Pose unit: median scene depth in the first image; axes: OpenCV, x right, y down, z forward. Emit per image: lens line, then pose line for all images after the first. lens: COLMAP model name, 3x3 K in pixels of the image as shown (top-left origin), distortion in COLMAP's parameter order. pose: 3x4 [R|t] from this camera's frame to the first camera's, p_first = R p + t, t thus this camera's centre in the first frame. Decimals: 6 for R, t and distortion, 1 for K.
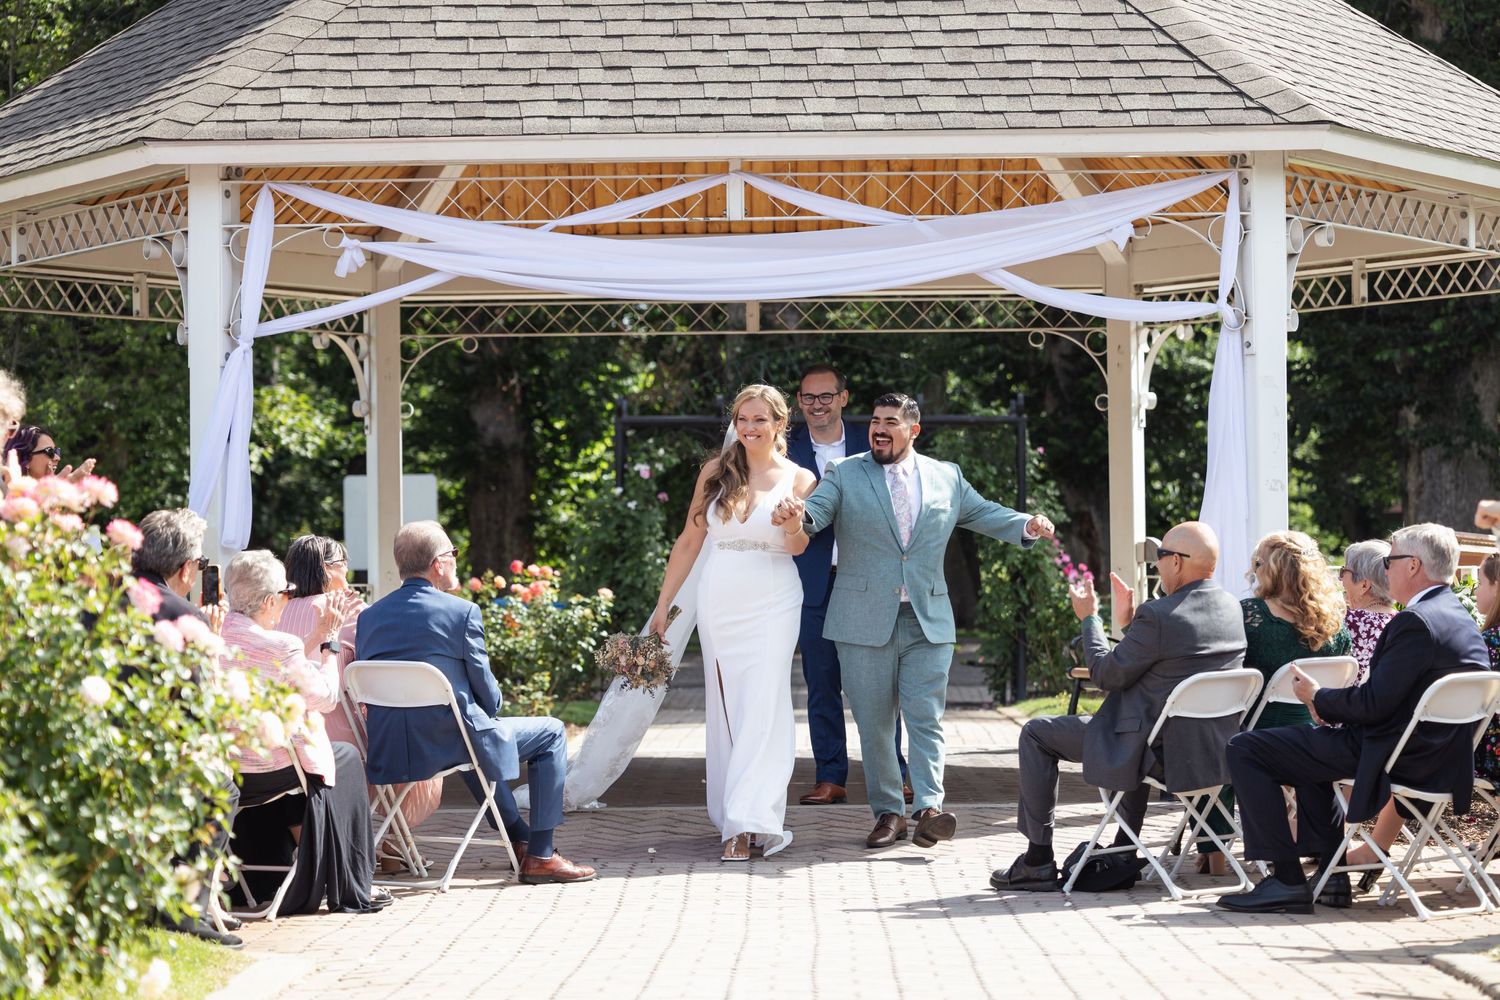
lens RADIAL K [[4428.3, 0, 750.0], [0, 4428.3, 500.0], [0, 0, 1]] dist [-0.024683, -0.027445]
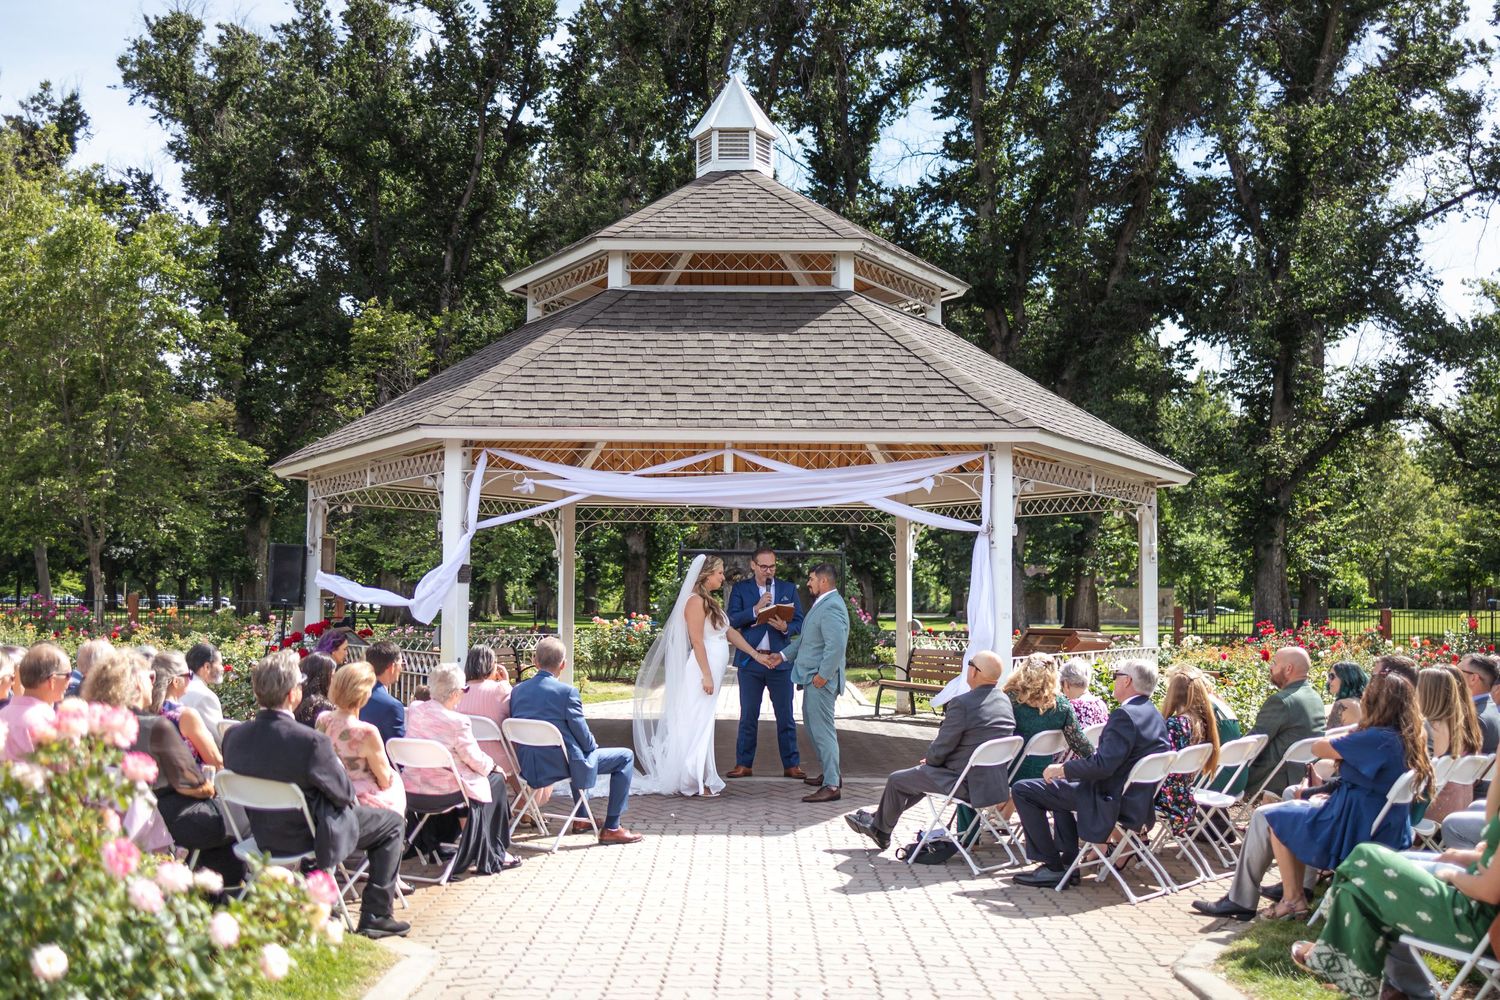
lens RADIAL K [[1513.1, 0, 750.0], [0, 1513.1, 500.0], [0, 0, 1]] dist [0.379636, -0.000653]
pose [[0.999767, 0.018709, 0.010801, -0.000672], [-0.018240, 0.998951, -0.041994, -0.023478], [-0.011575, 0.041787, 0.999059, 0.333509]]
